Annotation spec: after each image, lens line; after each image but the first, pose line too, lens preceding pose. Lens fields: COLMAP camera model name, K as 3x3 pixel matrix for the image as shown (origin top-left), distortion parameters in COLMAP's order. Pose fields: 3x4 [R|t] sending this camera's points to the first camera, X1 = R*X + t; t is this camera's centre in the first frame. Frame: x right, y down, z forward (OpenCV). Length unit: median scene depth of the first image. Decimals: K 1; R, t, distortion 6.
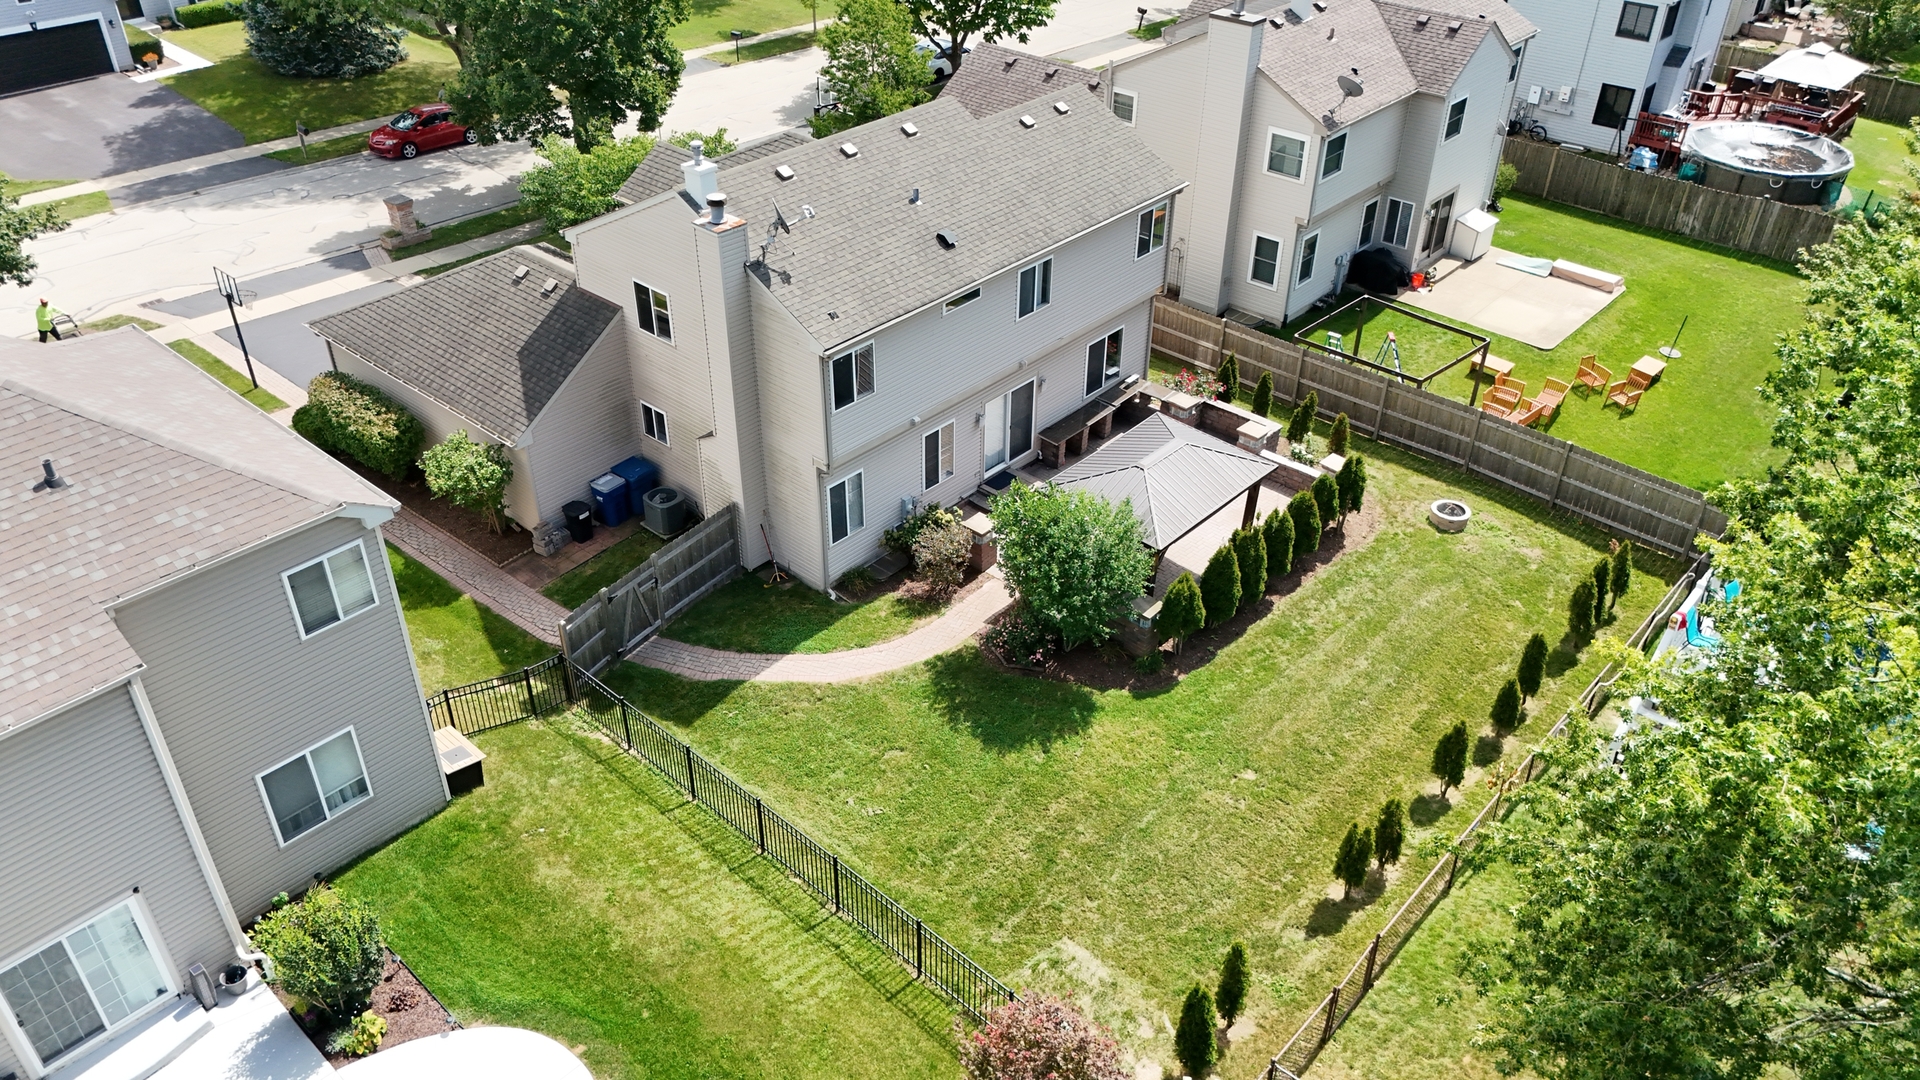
lens RADIAL K [[1435.5, 0, 958.7], [0, 1435.5, 540.1], [0, 0, 1]] dist [0.044801, -0.000542]
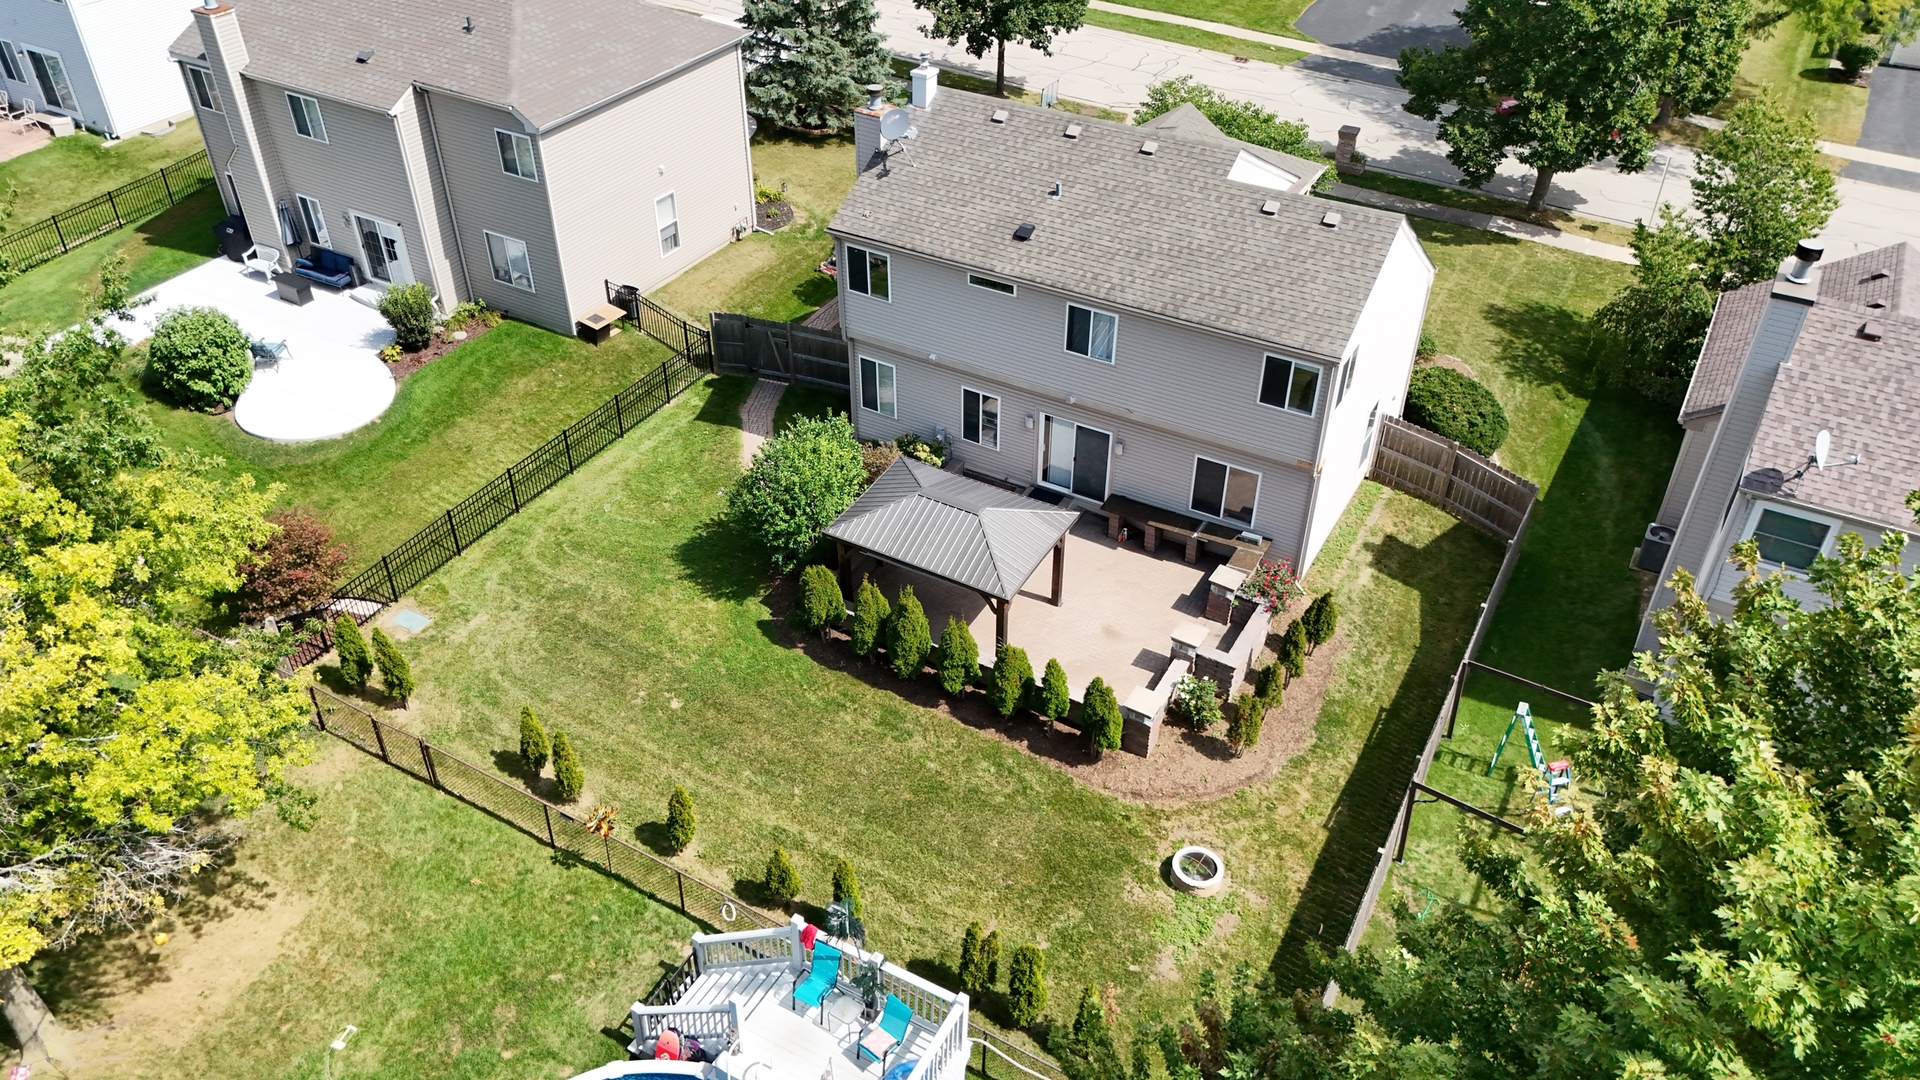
lens RADIAL K [[1435.5, 0, 958.4], [0, 1435.5, 539.7], [0, 0, 1]] dist [0.044801, -0.000542]
pose [[0.213669, 0.582174, -0.784486, 0.932347], [-0.555612, 0.732924, 0.392578, -0.430498], [0.803518, 0.351988, 0.480066, 0.545423]]
